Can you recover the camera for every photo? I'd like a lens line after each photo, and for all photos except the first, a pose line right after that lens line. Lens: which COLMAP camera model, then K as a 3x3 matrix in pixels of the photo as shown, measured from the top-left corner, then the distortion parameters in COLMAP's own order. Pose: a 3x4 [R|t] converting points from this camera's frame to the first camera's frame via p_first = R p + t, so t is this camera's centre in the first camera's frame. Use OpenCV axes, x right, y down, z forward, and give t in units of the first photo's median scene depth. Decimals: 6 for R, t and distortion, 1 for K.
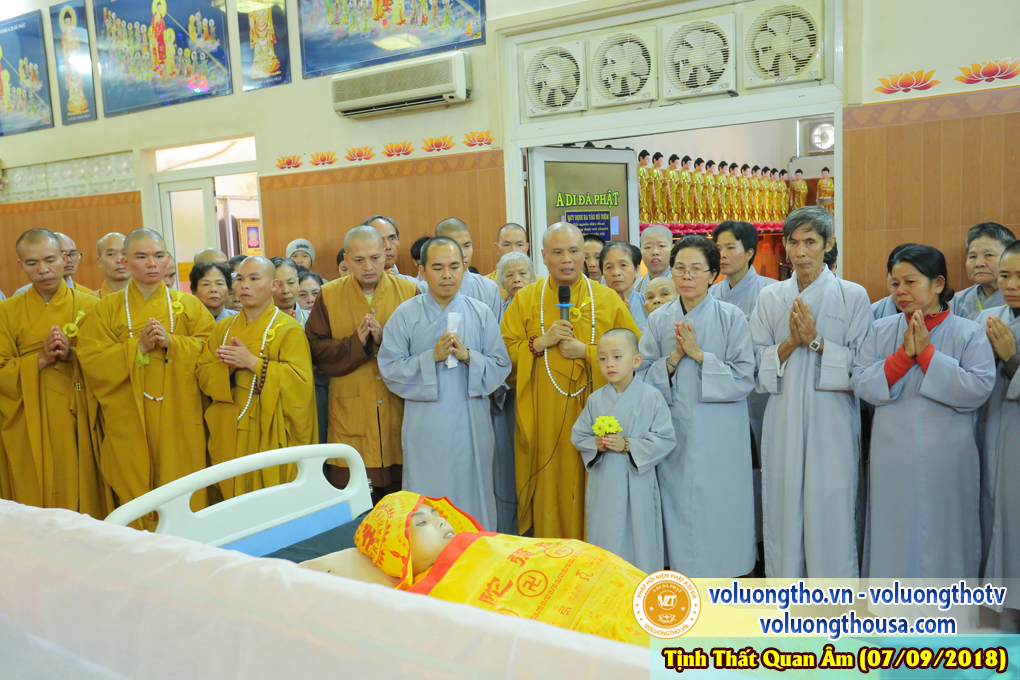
lens RADIAL K [[934.4, 0, 506.8], [0, 934.4, 337.2], [0, 0, 1]] dist [0.020396, 0.000000]
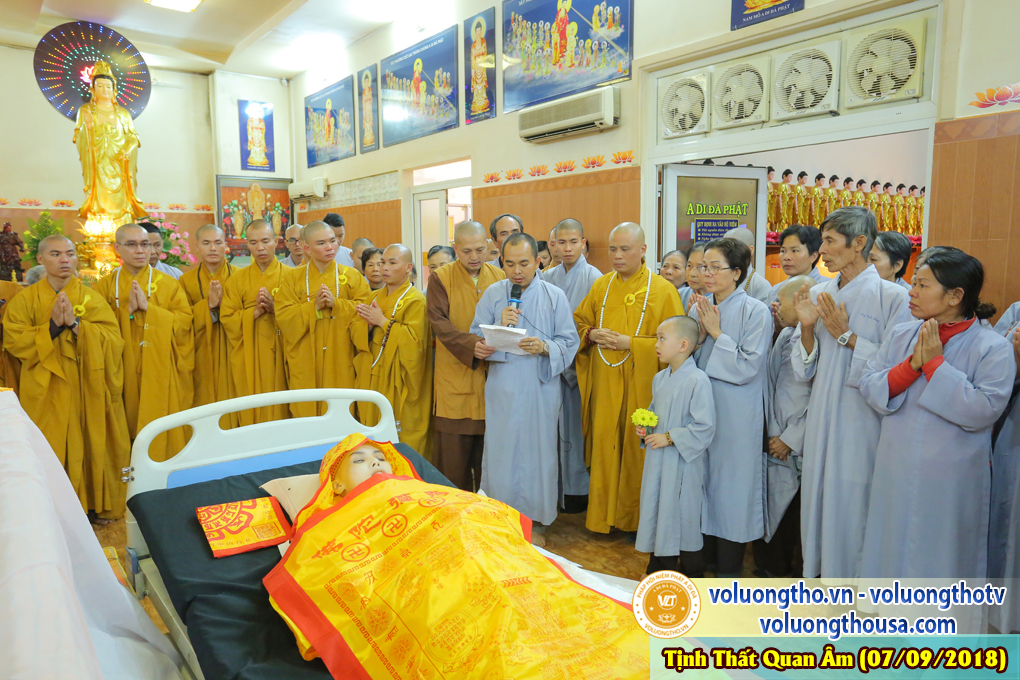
lens RADIAL K [[701.6, 0, 507.2], [0, 701.6, 339.4], [0, 0, 1]] dist [-0.044128, 0.047473]
pose [[0.946331, 0.074292, -0.314546, 0.136016], [-0.065018, 0.997087, 0.039888, -0.001158], [0.316593, -0.017296, 0.948404, 0.083020]]
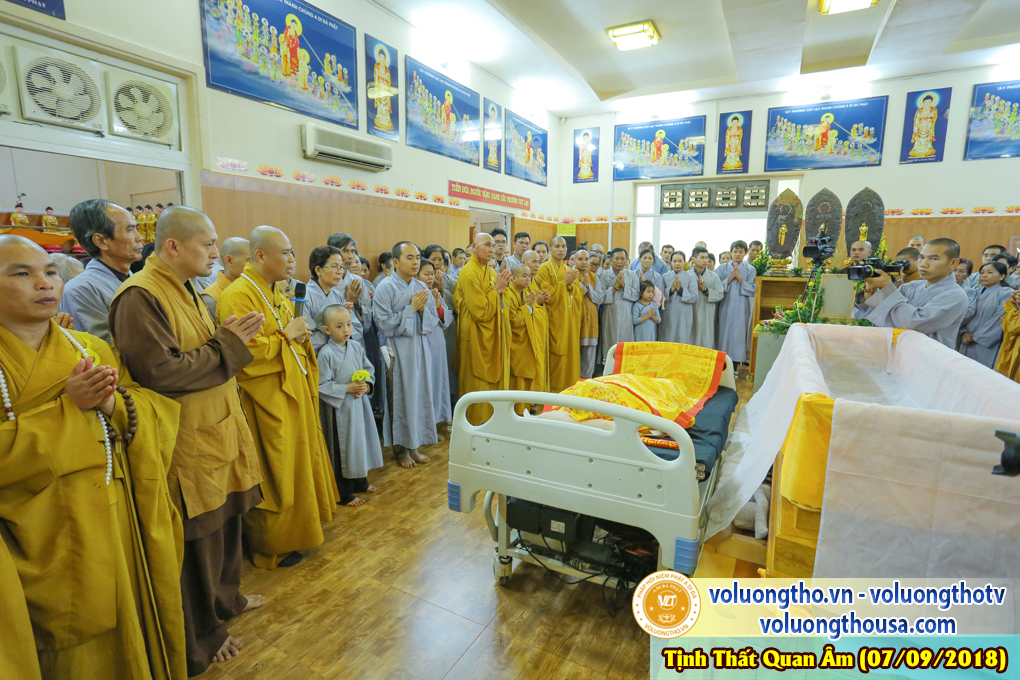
lens RADIAL K [[498.9, 0, 508.2], [0, 498.9, 340.4], [0, 0, 1]] dist [-0.064887, 0.025843]
pose [[-0.087097, -0.121281, 0.988790, -0.406591], [0.094595, 0.987070, 0.129402, -0.017863], [-0.991699, 0.104805, -0.074498, 0.459864]]
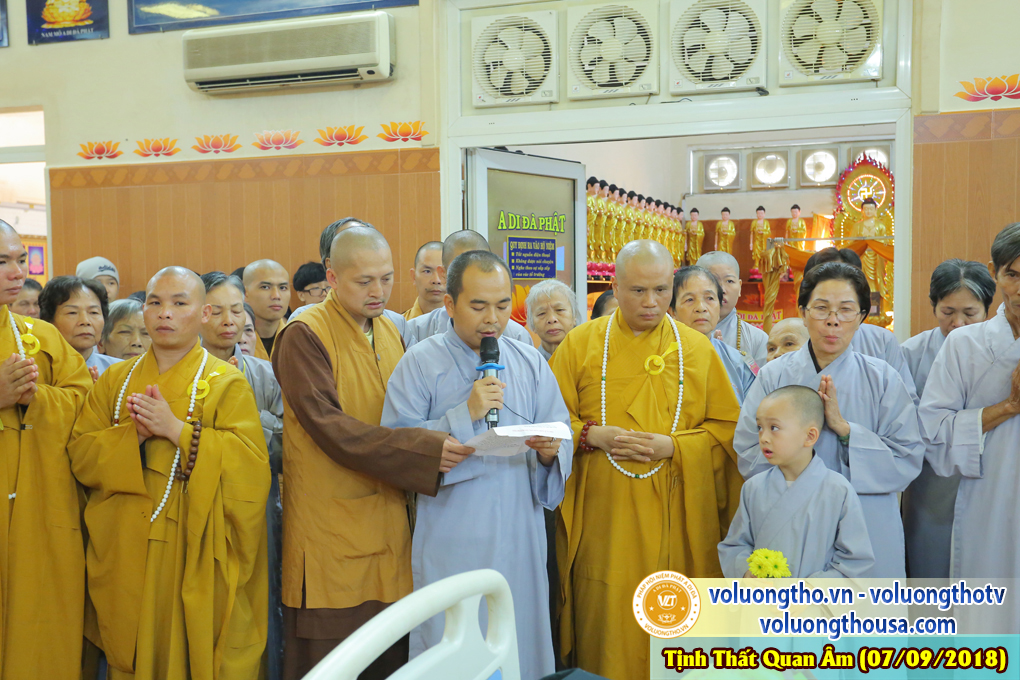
lens RADIAL K [[1116.2, 0, 505.3], [0, 1116.2, 343.1], [0, 0, 1]] dist [0.052023, 0.000000]
pose [[0.969756, 0.023636, 0.242929, -0.166704], [-0.008982, 0.998082, -0.061254, 0.007245], [-0.243911, 0.057220, 0.968108, 0.141427]]
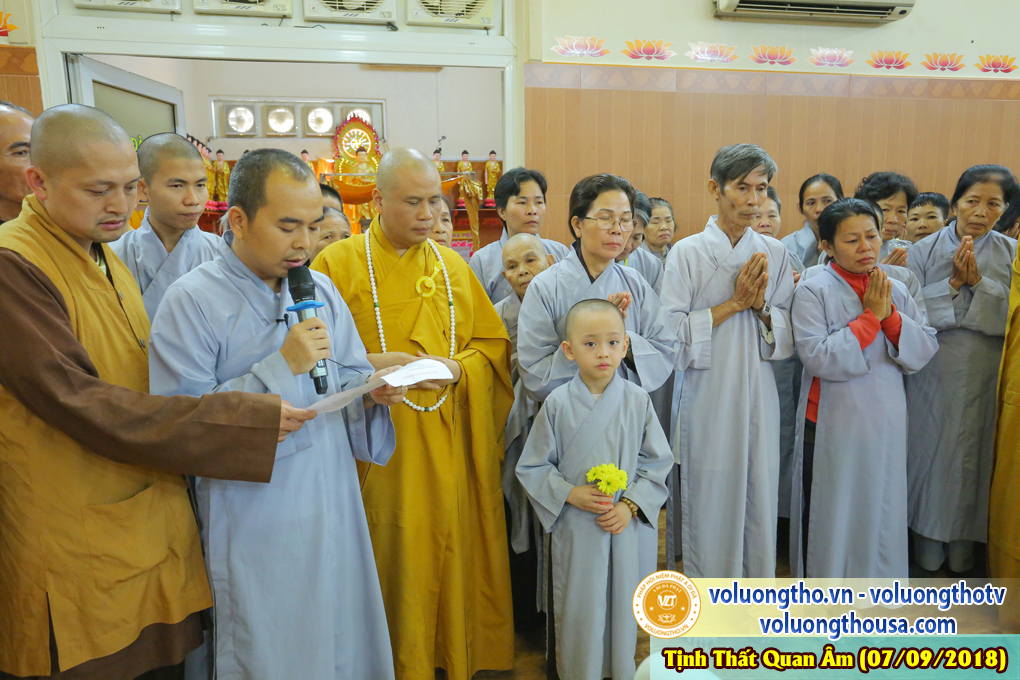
lens RADIAL K [[766.8, 0, 506.3], [0, 766.8, 351.3], [0, 0, 1]] dist [-0.019260, 0.050864]
pose [[0.661283, -0.097294, 0.743800, -0.206433], [0.062924, 0.995253, 0.074242, -0.012011], [-0.747493, -0.002292, 0.664266, 0.410839]]
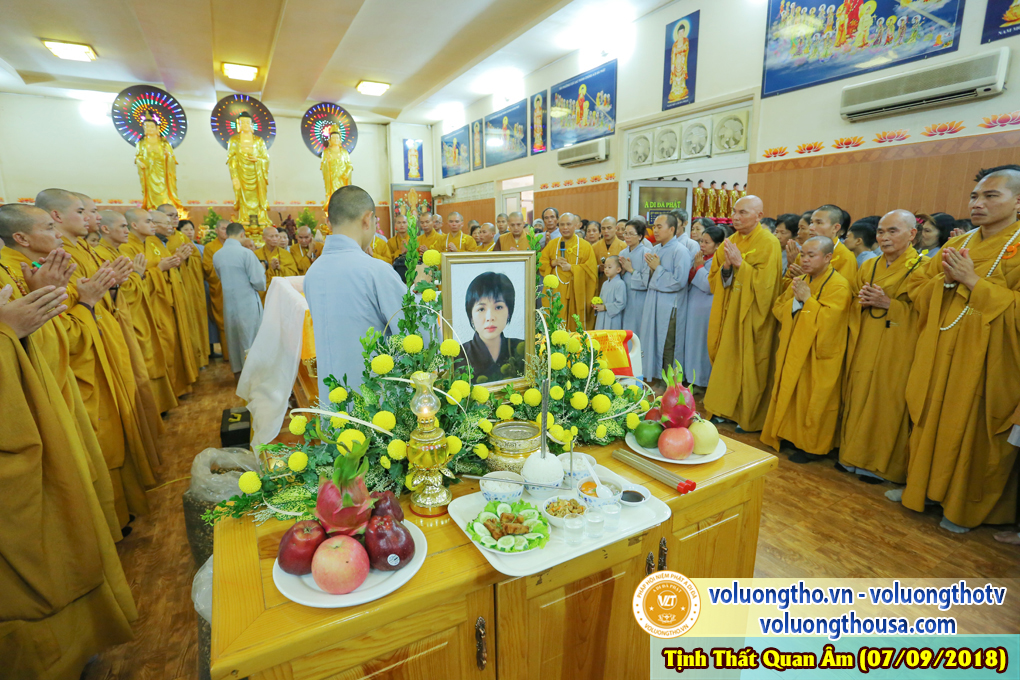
lens RADIAL K [[498.9, 0, 507.0], [0, 498.9, 338.8], [0, 0, 1]] dist [-0.064887, 0.025843]
pose [[0.891610, 0.128853, -0.434083, 0.328726], [-0.073664, 0.987162, 0.141723, 0.026638], [0.446771, -0.094385, 0.889655, -0.226368]]
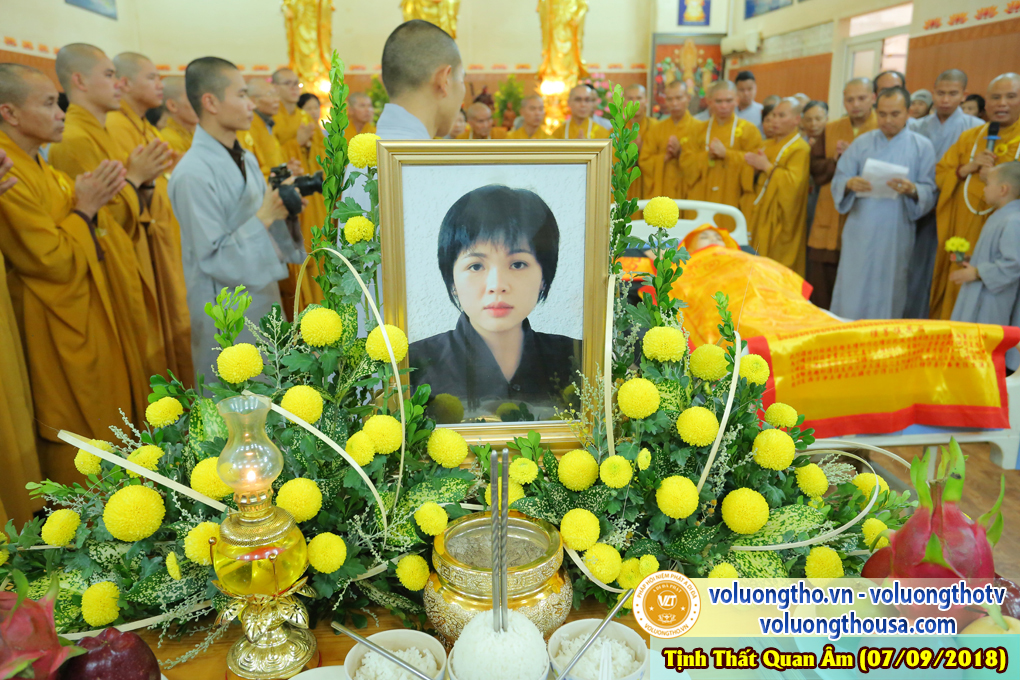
lens RADIAL K [[807.1, 0, 506.7], [0, 807.1, 339.8], [0, 0, 1]] dist [-0.011869, 0.044243]
pose [[0.627507, 0.240186, -0.740639, 0.350526], [-0.096291, 0.967868, 0.232293, 0.021622], [0.772634, -0.074449, 0.630472, -0.135995]]
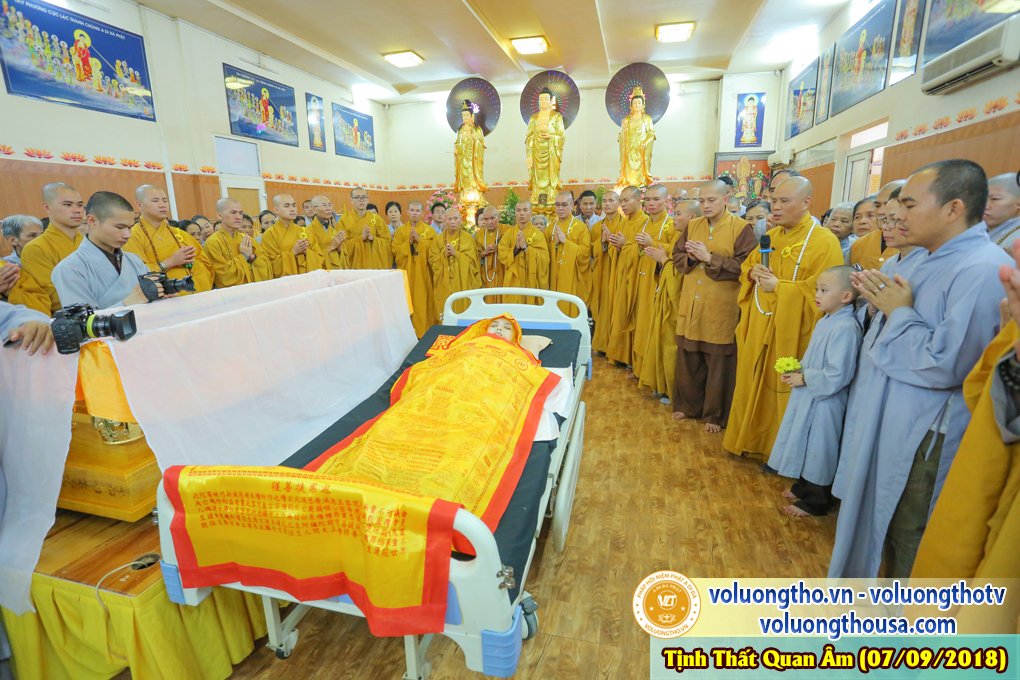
lens RADIAL K [[498.9, 0, 507.7], [0, 498.9, 338.6], [0, 0, 1]] dist [-0.064887, 0.025843]
pose [[0.321724, 0.260891, -0.910181, 0.368669], [-0.089179, 0.965366, 0.245187, -0.021099], [0.942624, 0.002286, 0.333847, 0.247665]]
